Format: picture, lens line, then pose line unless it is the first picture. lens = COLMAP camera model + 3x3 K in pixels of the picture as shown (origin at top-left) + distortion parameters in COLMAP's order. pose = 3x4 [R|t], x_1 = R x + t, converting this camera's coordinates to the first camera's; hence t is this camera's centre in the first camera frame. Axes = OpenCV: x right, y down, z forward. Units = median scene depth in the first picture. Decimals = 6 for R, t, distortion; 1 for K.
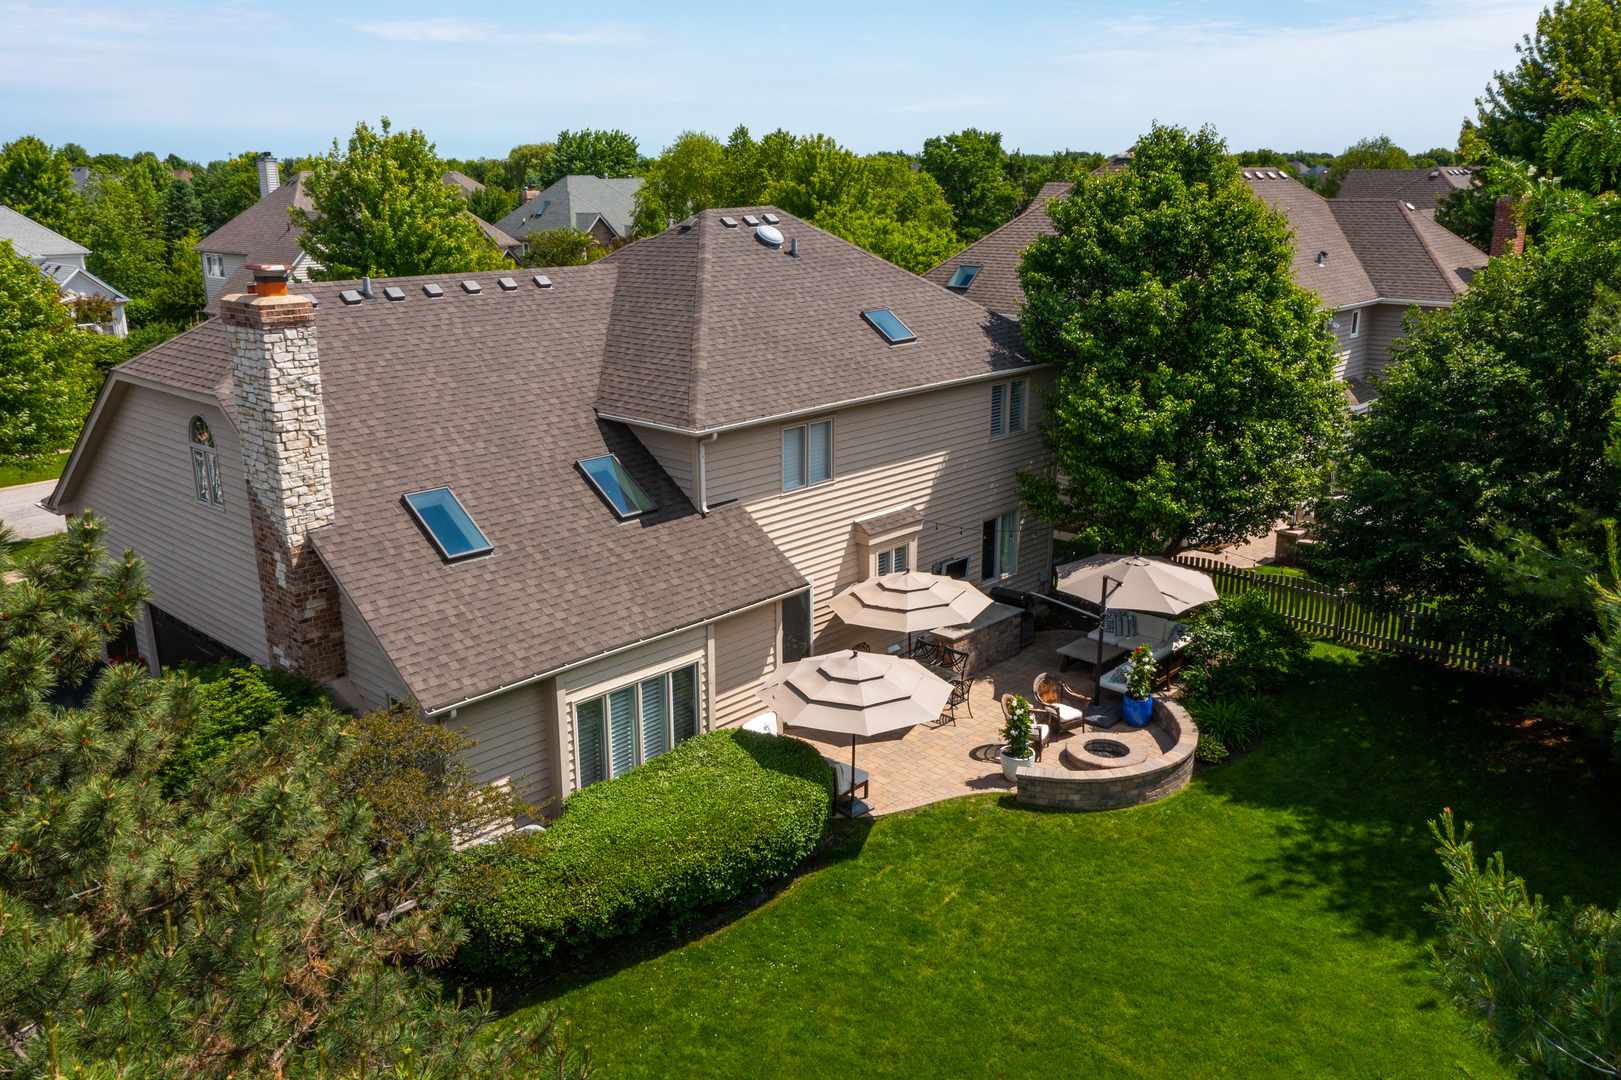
lens RADIAL K [[1304.3, 0, 804.0], [0, 1304.3, 538.7], [0, 0, 1]] dist [0.004181, 0.011179]
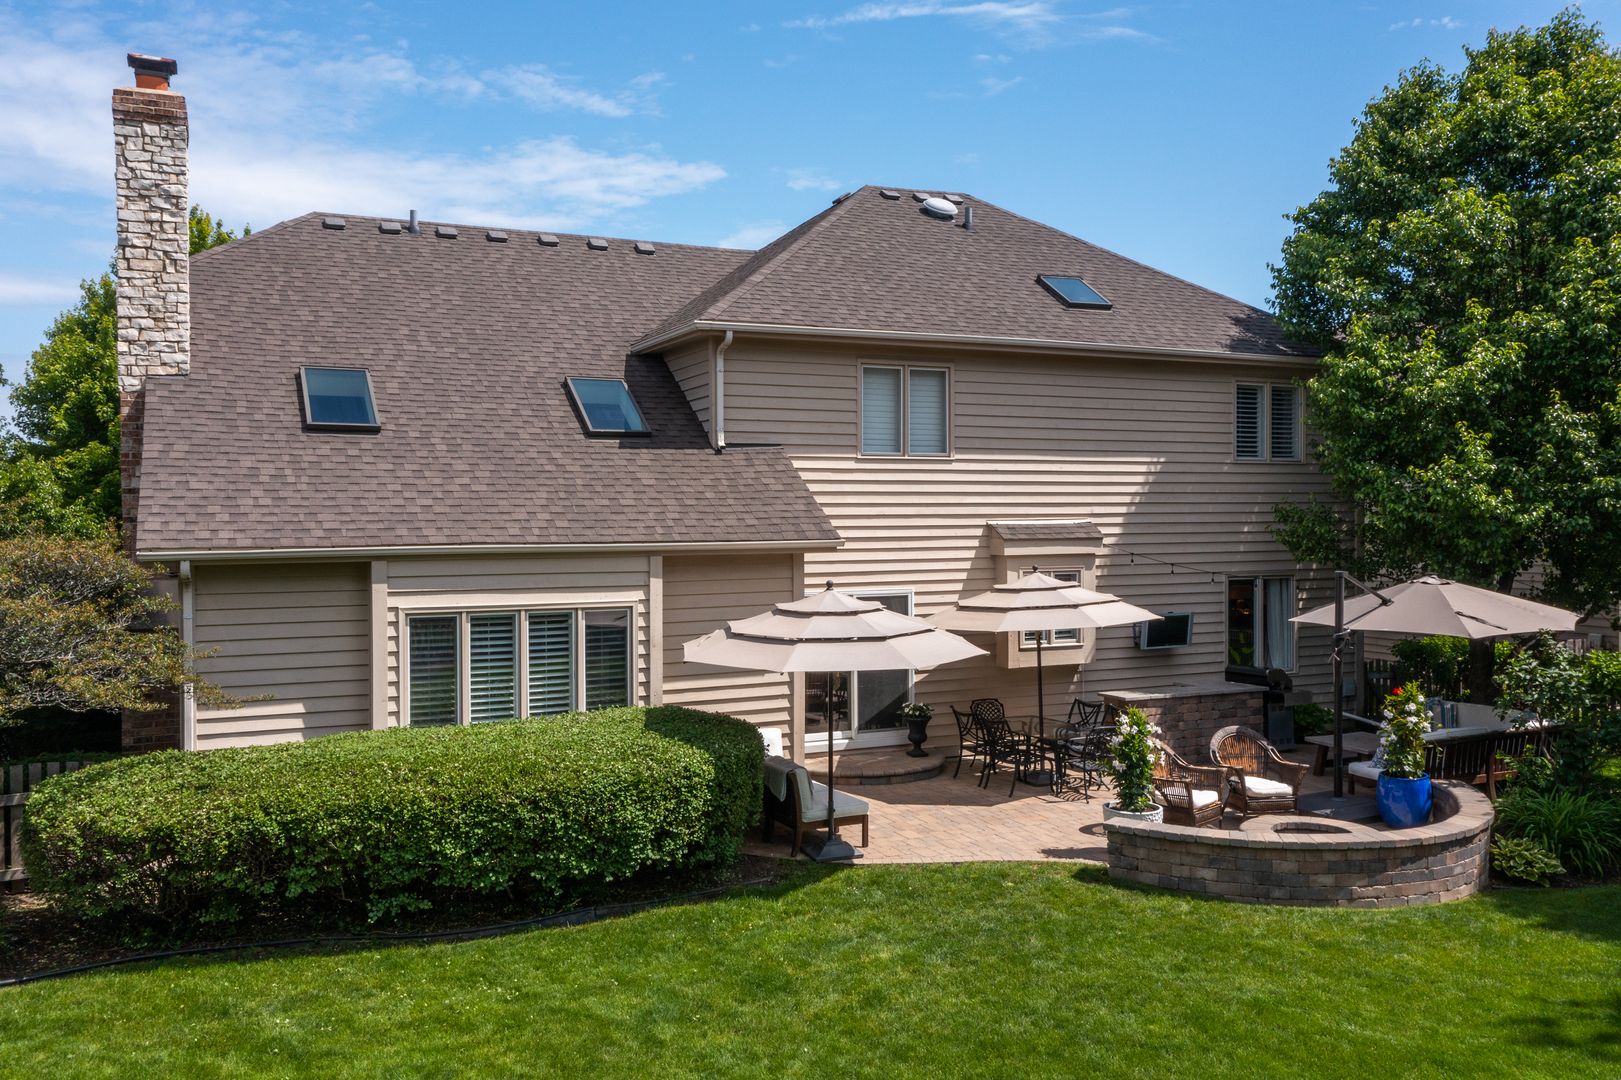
lens RADIAL K [[1304.3, 0, 804.0], [0, 1304.3, 538.7], [0, 0, 1]] dist [0.004181, 0.011179]
pose [[0.928868, 0.007763, -0.370330, 0.244780], [-0.100868, 0.967299, -0.232721, 0.199797], [0.356413, 0.253521, 0.899276, 0.381752]]
